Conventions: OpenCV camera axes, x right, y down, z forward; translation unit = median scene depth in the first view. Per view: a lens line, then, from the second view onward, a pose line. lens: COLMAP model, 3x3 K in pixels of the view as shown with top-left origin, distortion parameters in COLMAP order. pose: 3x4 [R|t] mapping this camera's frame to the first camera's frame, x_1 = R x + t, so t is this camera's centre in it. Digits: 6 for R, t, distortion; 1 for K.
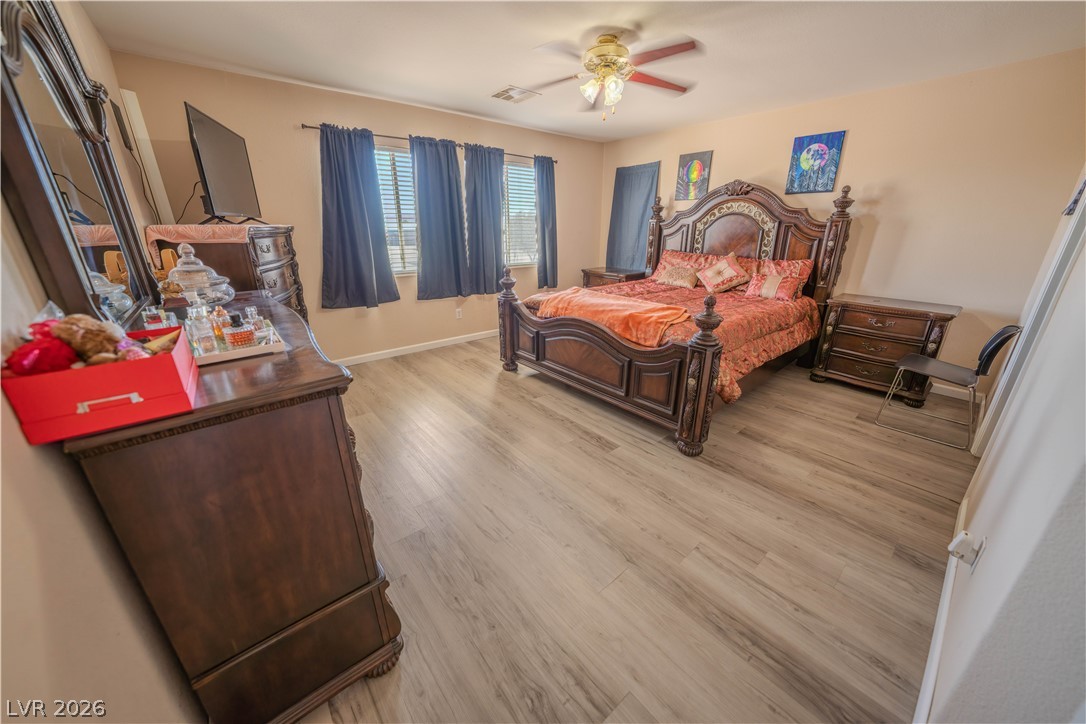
lens RADIAL K [[376.0, 0, 547.3], [0, 376.0, 360.0], [0, 0, 1]] dist [-0.019112, 0.002547]
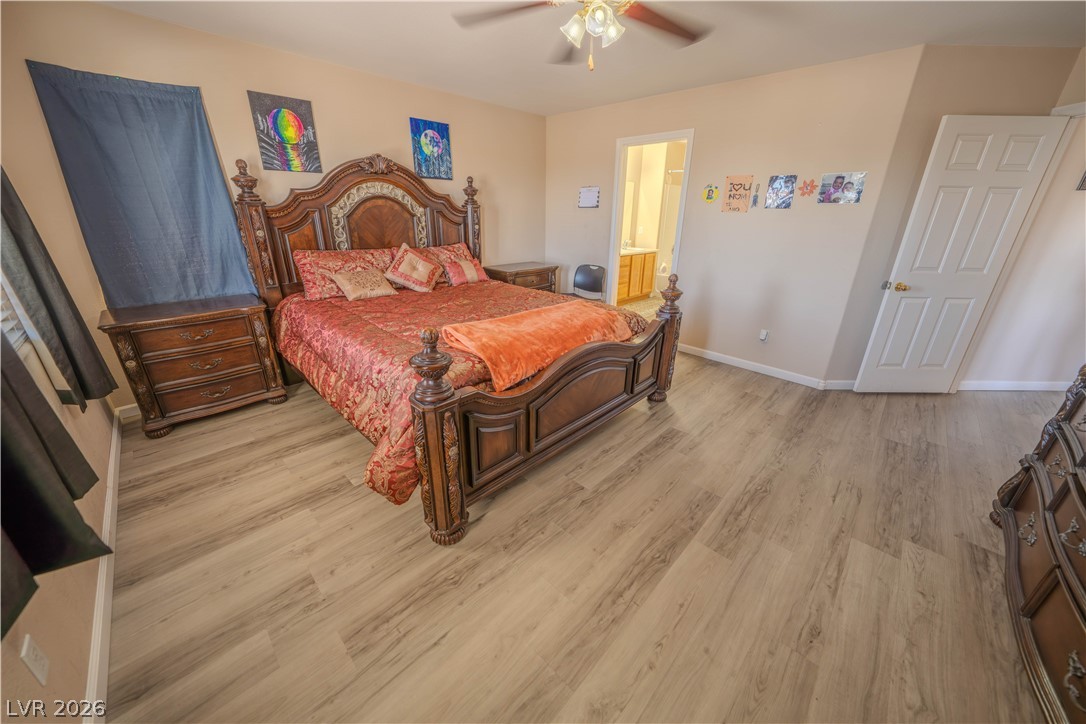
lens RADIAL K [[376.0, 0, 545.2], [0, 376.0, 359.0], [0, 0, 1]] dist [-0.019112, 0.002547]
pose [[-0.082209, -0.366969, 0.926593, -0.387686], [0.325883, 0.868732, 0.372967, -0.251978], [-0.941829, 0.332623, 0.048171, 0.689287]]
